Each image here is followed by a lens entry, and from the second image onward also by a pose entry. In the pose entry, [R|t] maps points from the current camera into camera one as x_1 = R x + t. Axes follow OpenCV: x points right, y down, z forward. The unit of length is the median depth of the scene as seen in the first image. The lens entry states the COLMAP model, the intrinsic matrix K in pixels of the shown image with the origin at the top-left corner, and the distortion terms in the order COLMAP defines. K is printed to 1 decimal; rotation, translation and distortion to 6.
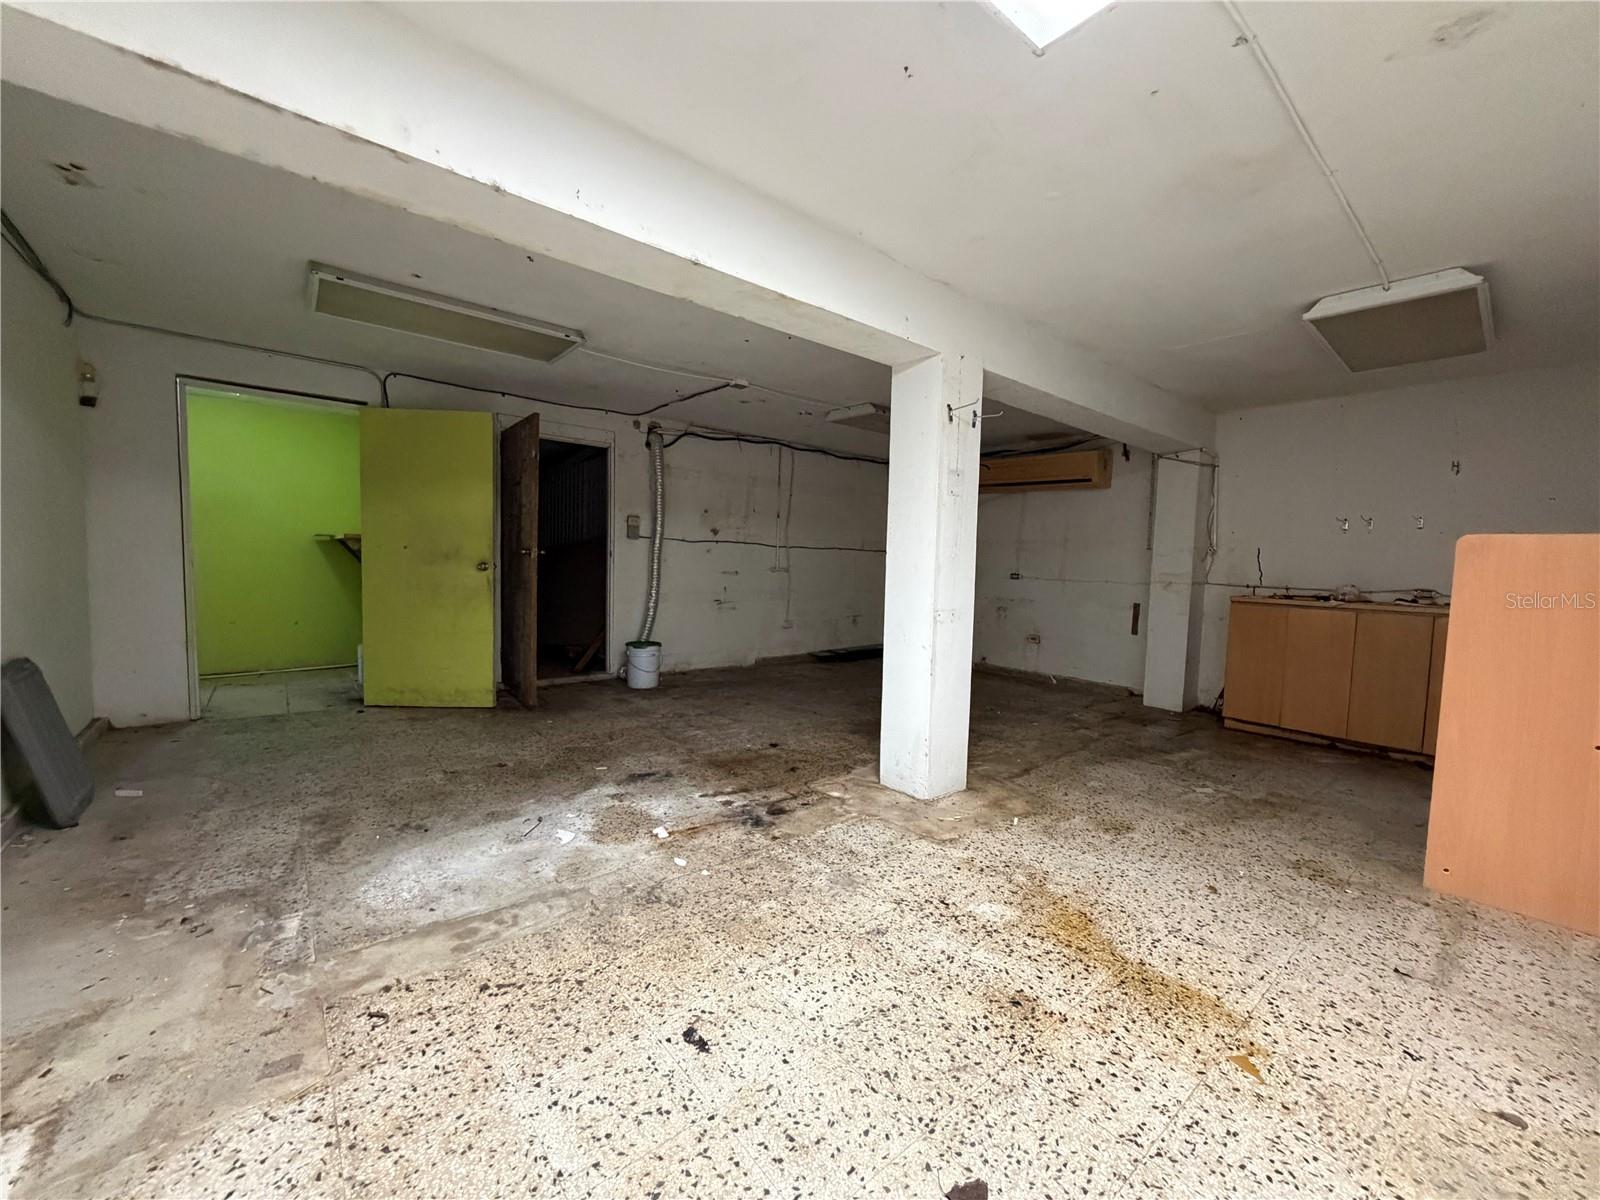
lens RADIAL K [[639.1, 0, 803.3], [0, 639.1, 601.9], [0, 0, 1]] dist [-0.001091, 0.000828]
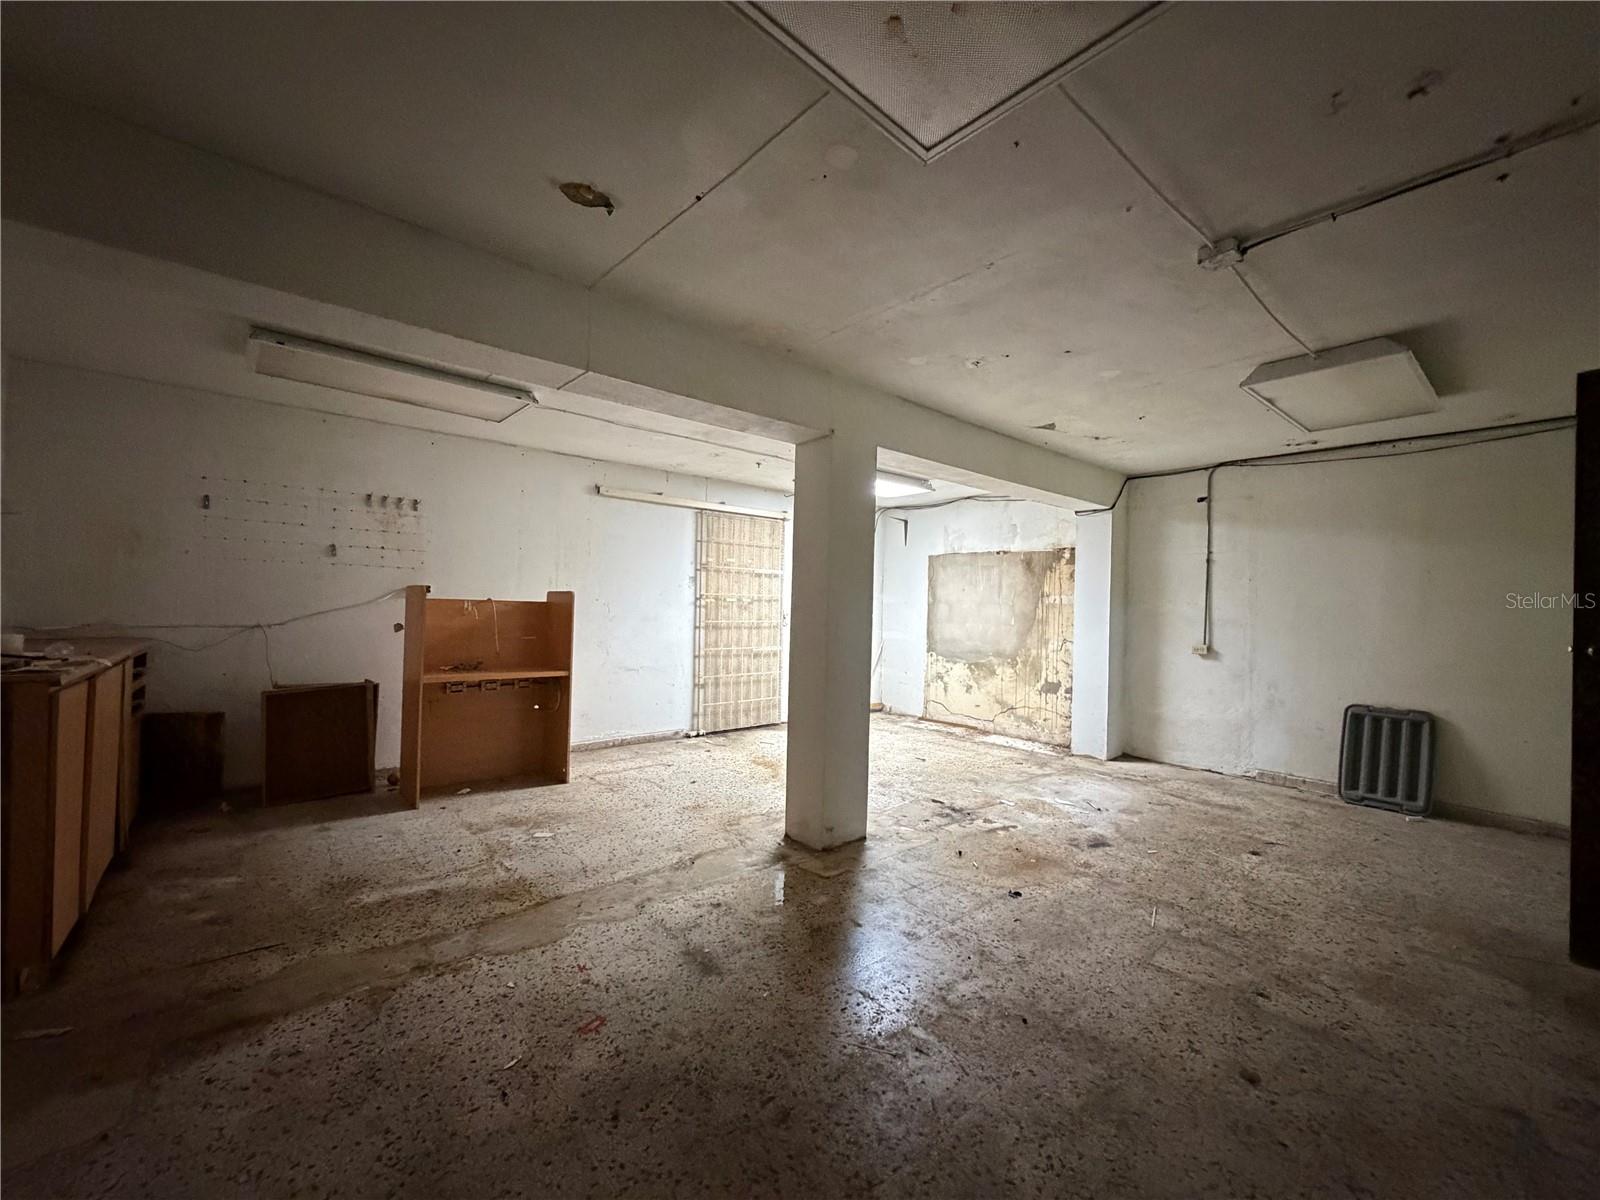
lens RADIAL K [[639.1, 0, 803.8], [0, 639.1, 598.9], [0, 0, 1]] dist [-0.001091, 0.000828]
pose [[-0.998578, -0.051514, -0.013731, 0.287542], [-0.052195, 0.997123, 0.054965, -0.173201], [0.010860, 0.055603, -0.998394, 2.266971]]
